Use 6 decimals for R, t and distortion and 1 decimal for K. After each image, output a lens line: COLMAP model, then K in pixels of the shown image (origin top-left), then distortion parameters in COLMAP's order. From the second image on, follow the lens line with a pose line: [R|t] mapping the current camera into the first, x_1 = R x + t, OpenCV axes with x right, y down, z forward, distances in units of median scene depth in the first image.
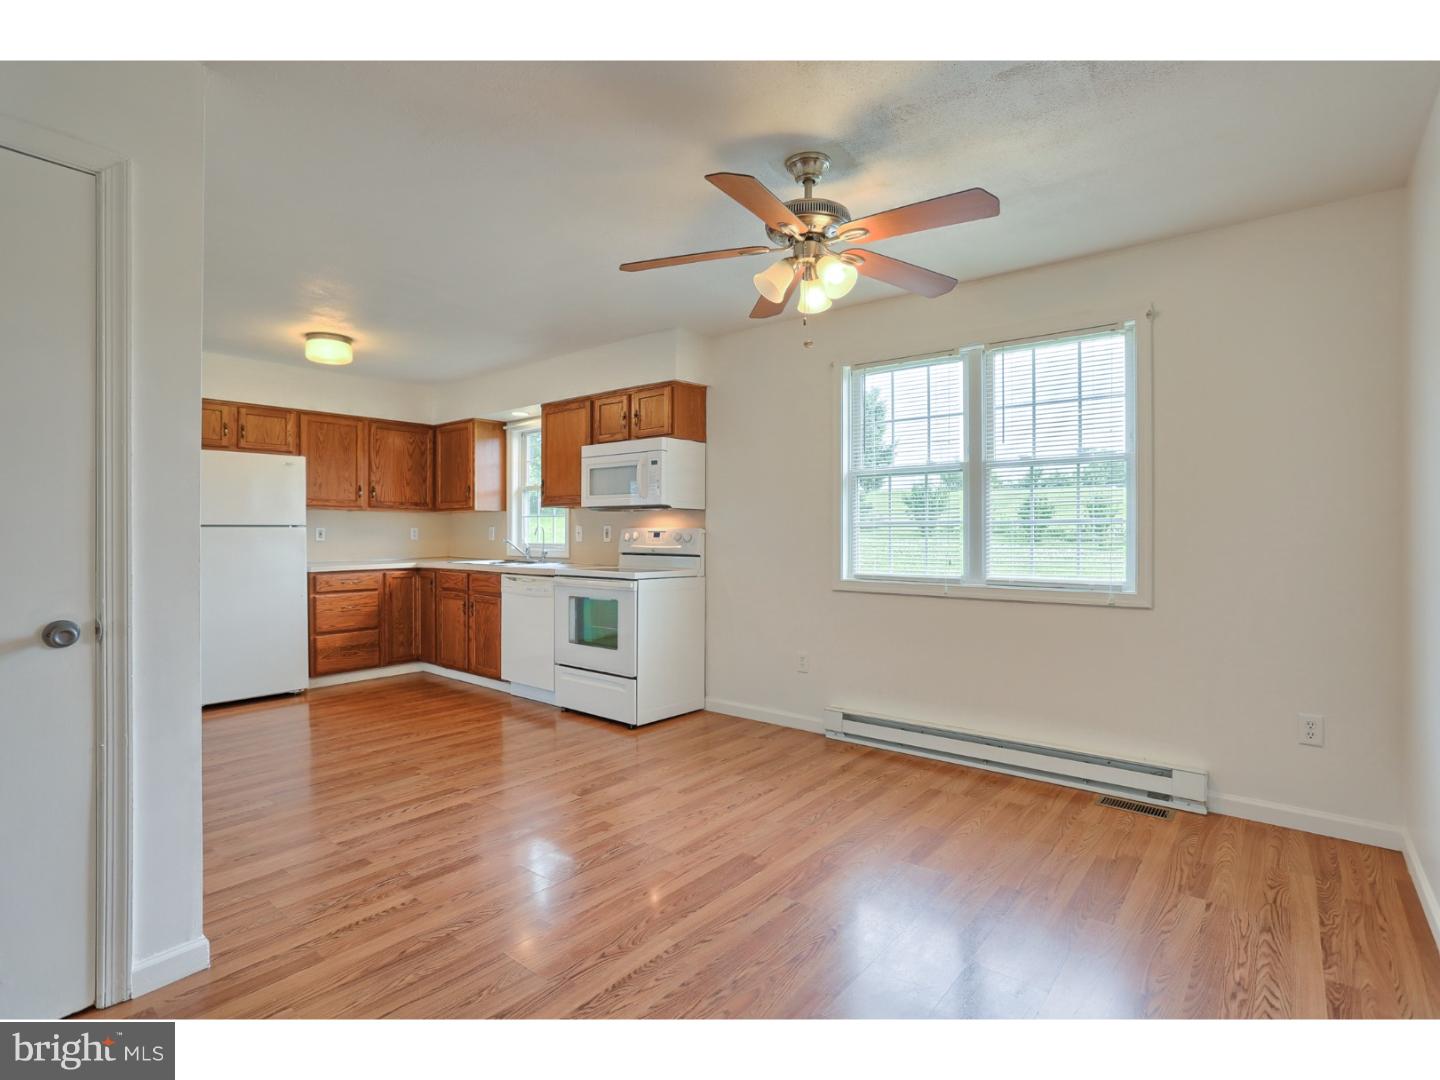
lens RADIAL K [[750.4, 0, 720.0], [0, 750.4, 540.0], [0, 0, 1]] dist [-0.012587, 0.000695]
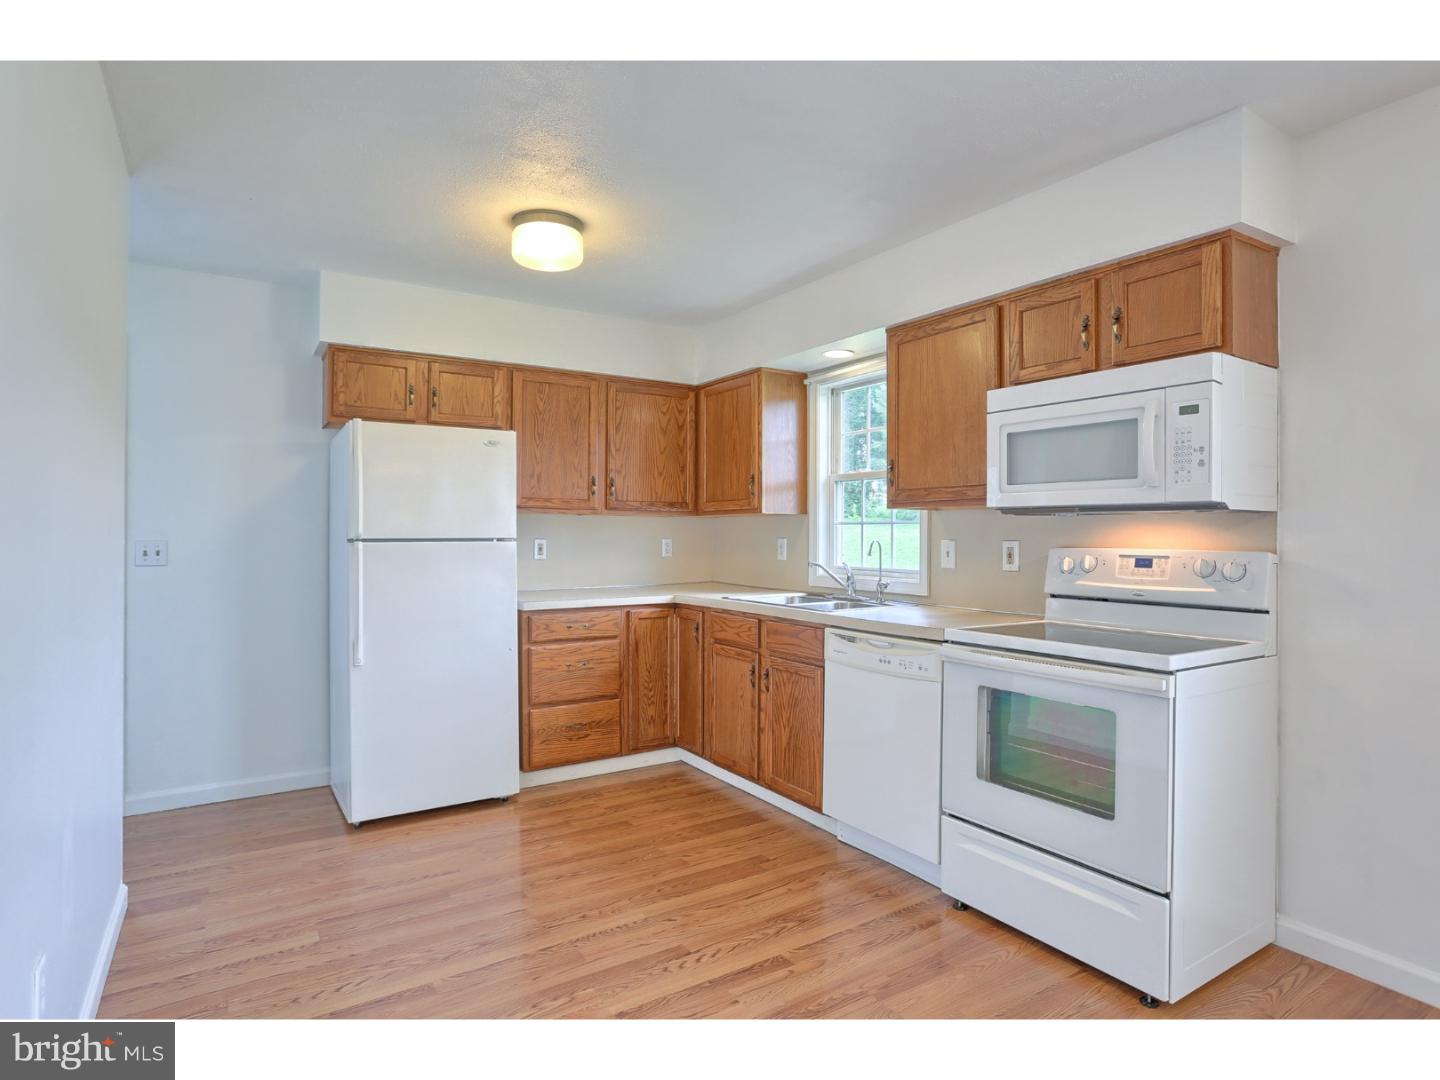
lens RADIAL K [[819.3, 0, 720.0], [0, 819.3, 540.0], [0, 0, 1]] dist [-0.001409, -0.000129]
pose [[0.958089, 0.005419, -0.286418, -0.180229], [-0.006091, 0.999980, -0.001455, -0.017813], [0.286405, 0.003138, 0.958104, 0.365597]]
